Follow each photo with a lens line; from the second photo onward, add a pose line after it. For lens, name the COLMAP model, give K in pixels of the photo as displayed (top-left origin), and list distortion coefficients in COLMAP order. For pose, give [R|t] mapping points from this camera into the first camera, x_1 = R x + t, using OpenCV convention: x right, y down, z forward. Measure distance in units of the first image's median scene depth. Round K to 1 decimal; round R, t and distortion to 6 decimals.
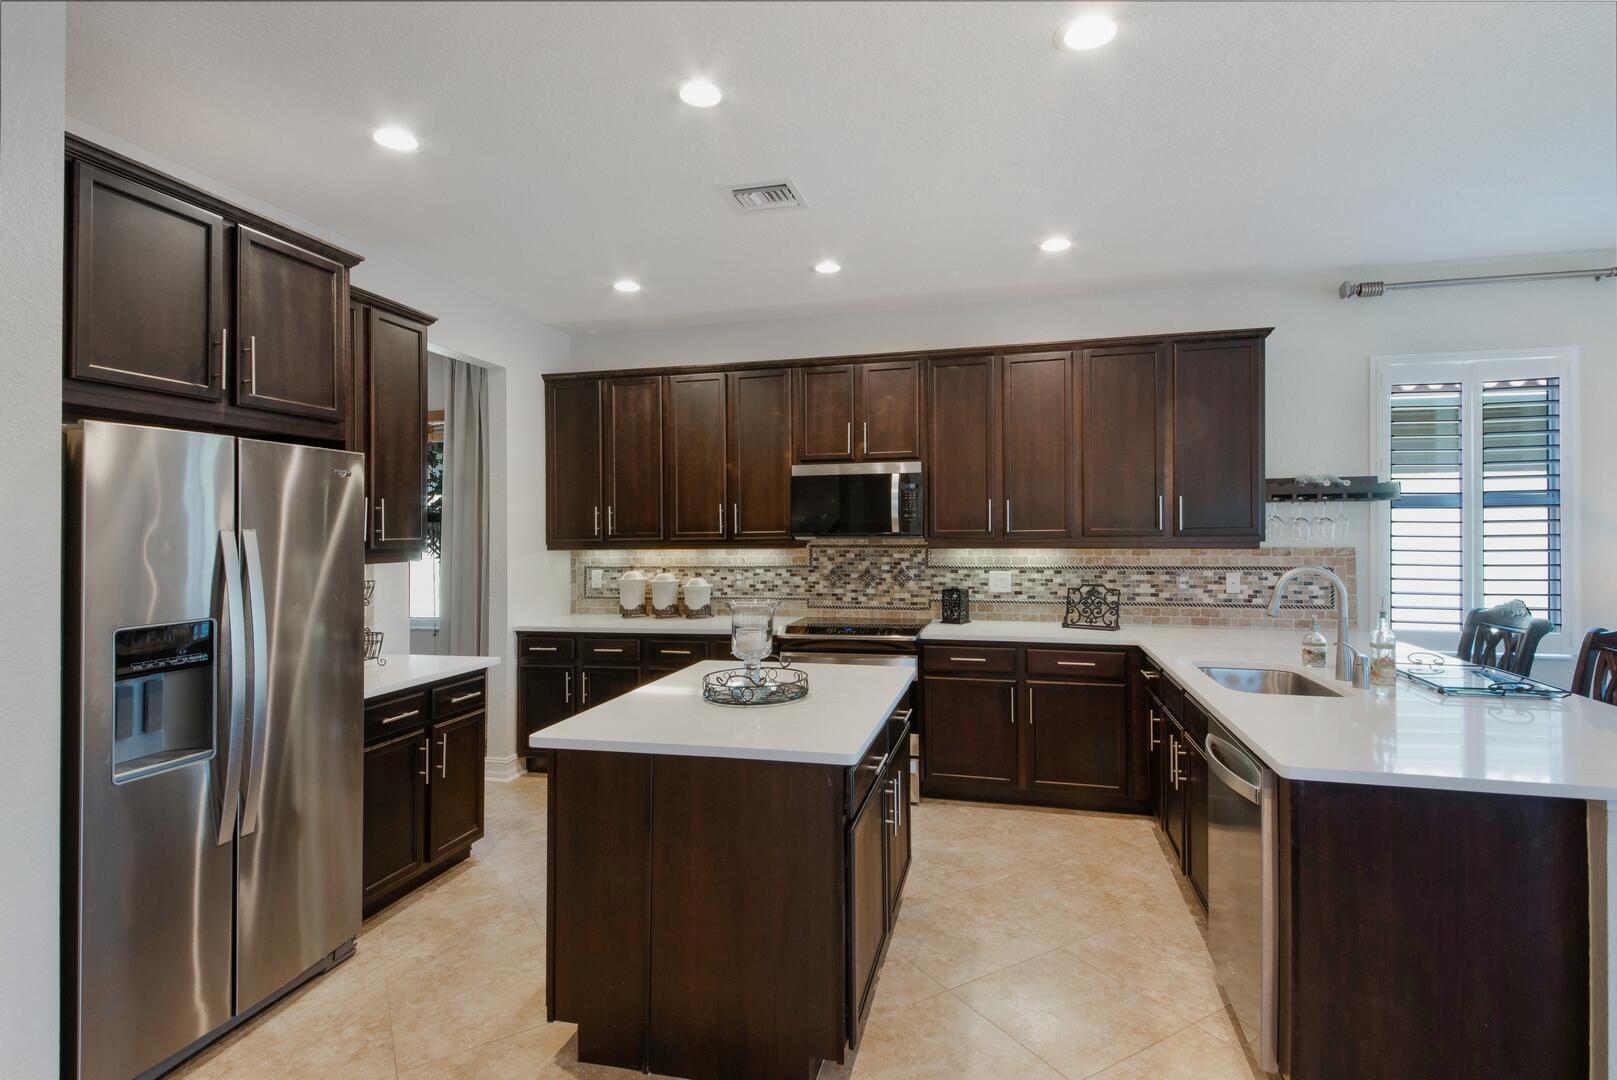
lens RADIAL K [[789.7, 0, 815.2], [0, 789.7, 525.5], [0, 0, 1]] dist [0.100738, 0.000074]
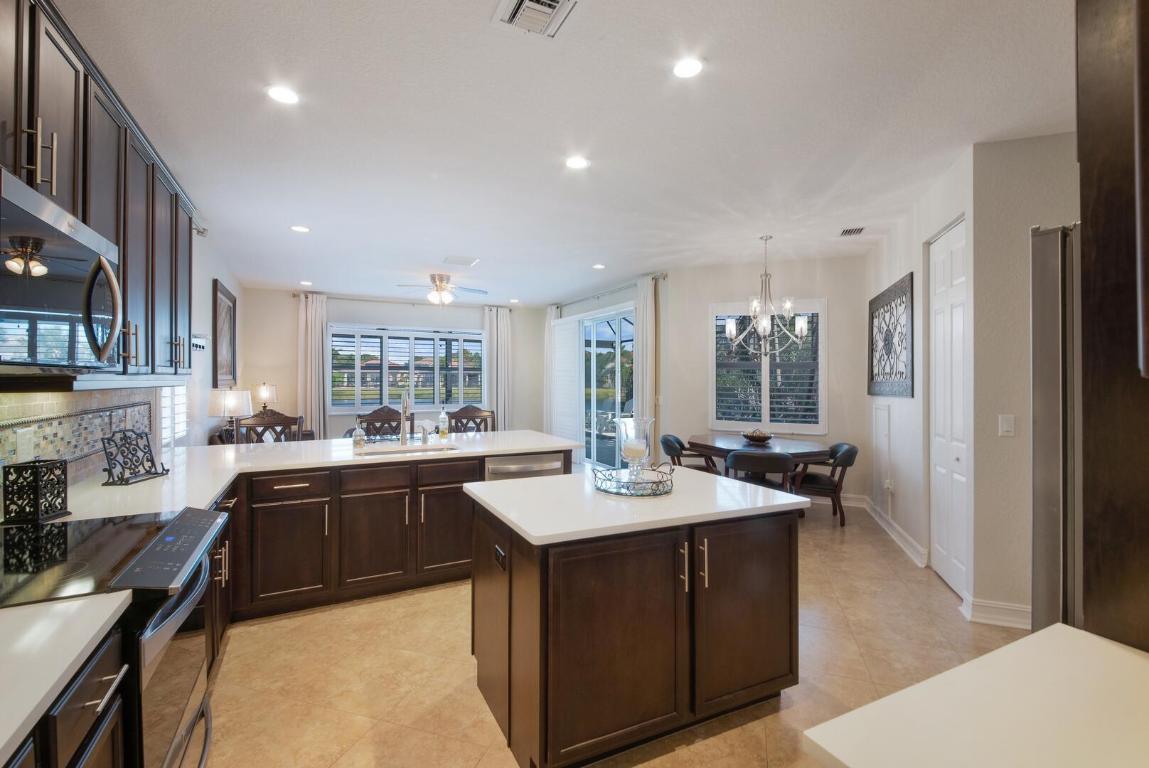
lens RADIAL K [[516.2, 0, 574.5], [0, 516.2, 384.0], [0, 0, 1]] dist [0.000984, 0.000100]
pose [[-0.654551, 0.006834, 0.755987, -0.379741], [-0.001317, 0.999947, -0.010180, 0.026368], [-0.756016, -0.007659, -0.654508, 0.948257]]
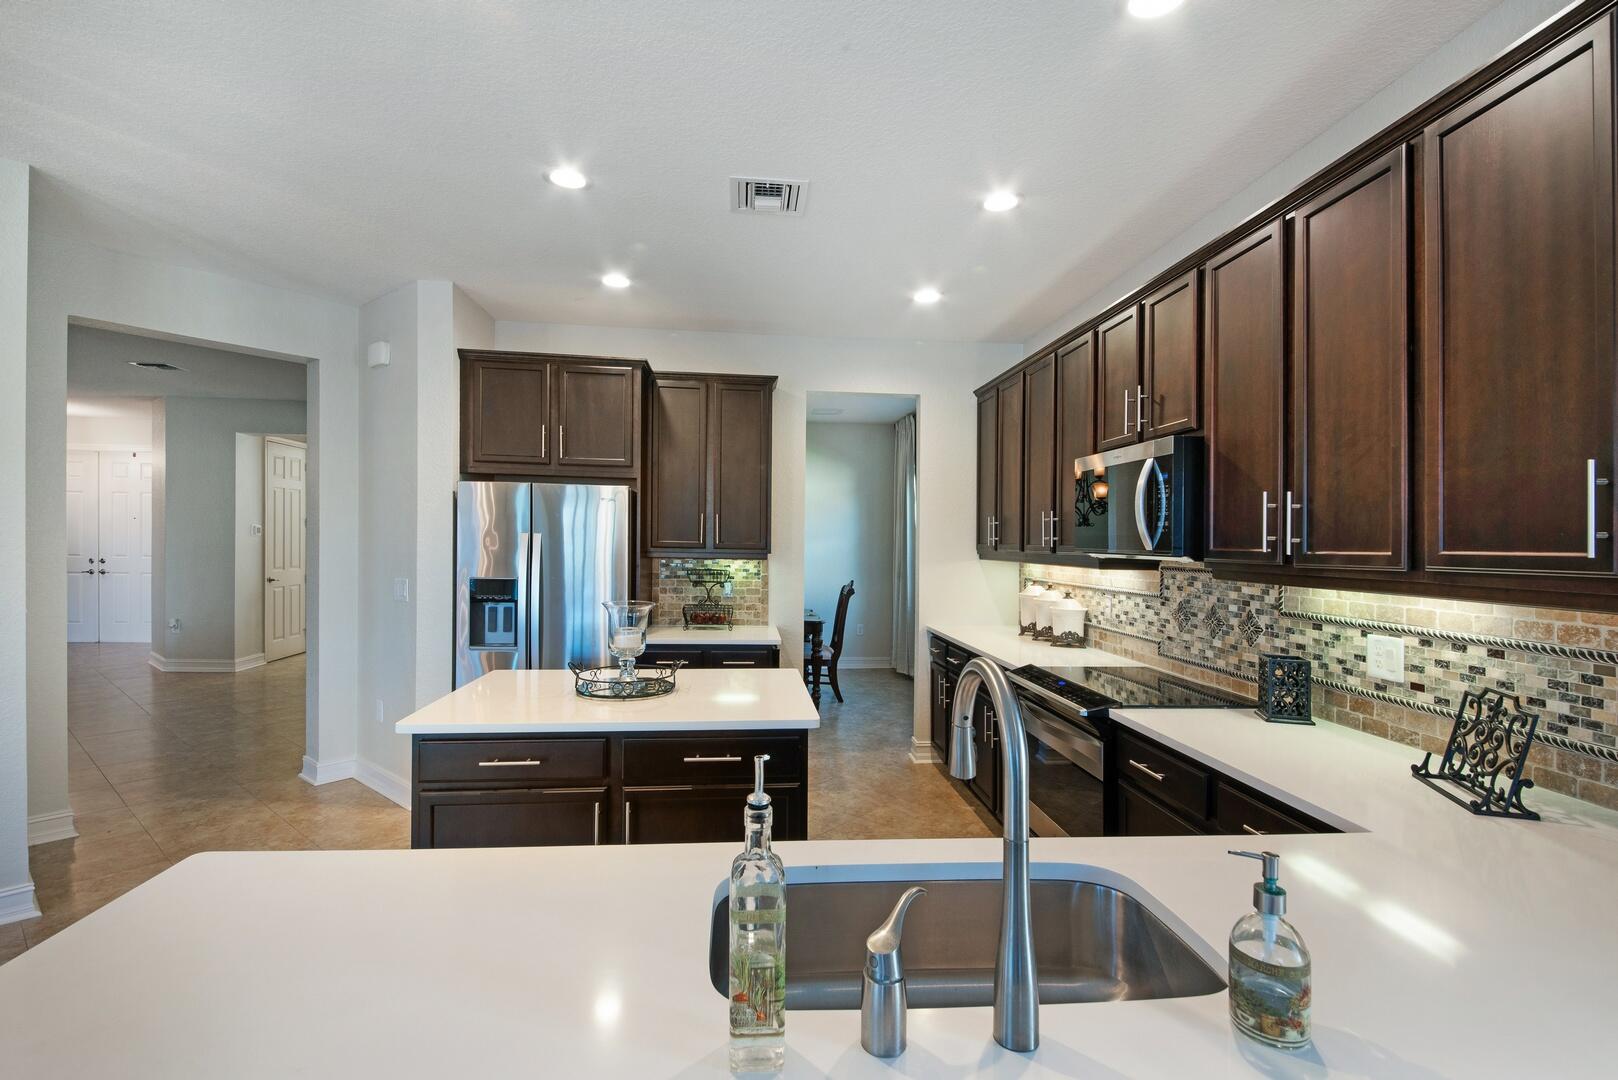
lens RADIAL K [[740.6, 0, 822.9], [0, 740.6, 536.3], [0, 0, 1]] dist [0.003330, -0.014434]
pose [[0.344014, 0.008611, -0.938925, 0.544864], [-0.011574, 0.999921, 0.004929, -0.002005], [0.938893, 0.009171, 0.344086, 0.524873]]
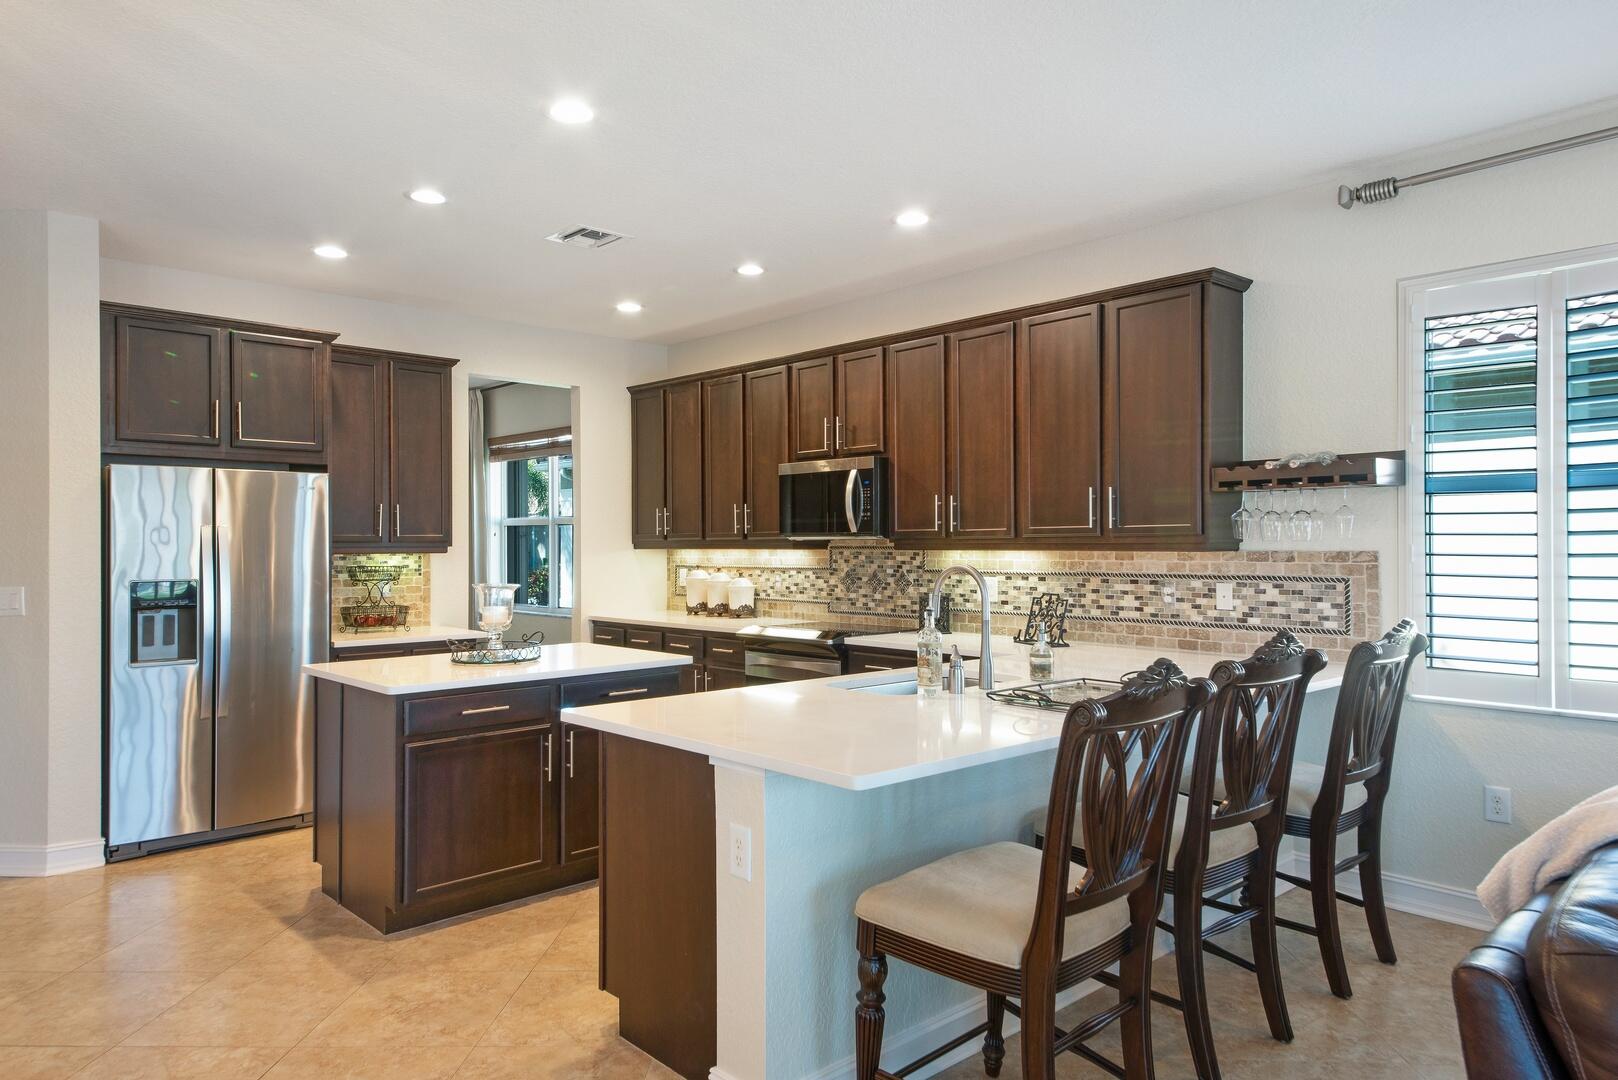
lens RADIAL K [[1011.7, 0, 809.0], [0, 1011.7, 540.0], [0, 0, 1]] dist [0.128632, -0.000369]
pose [[0.836527, 0.002862, -0.547918, 0.683483], [0.000694, 0.999980, 0.006283, 0.010281], [0.547925, -0.005636, 0.836508, -0.032325]]
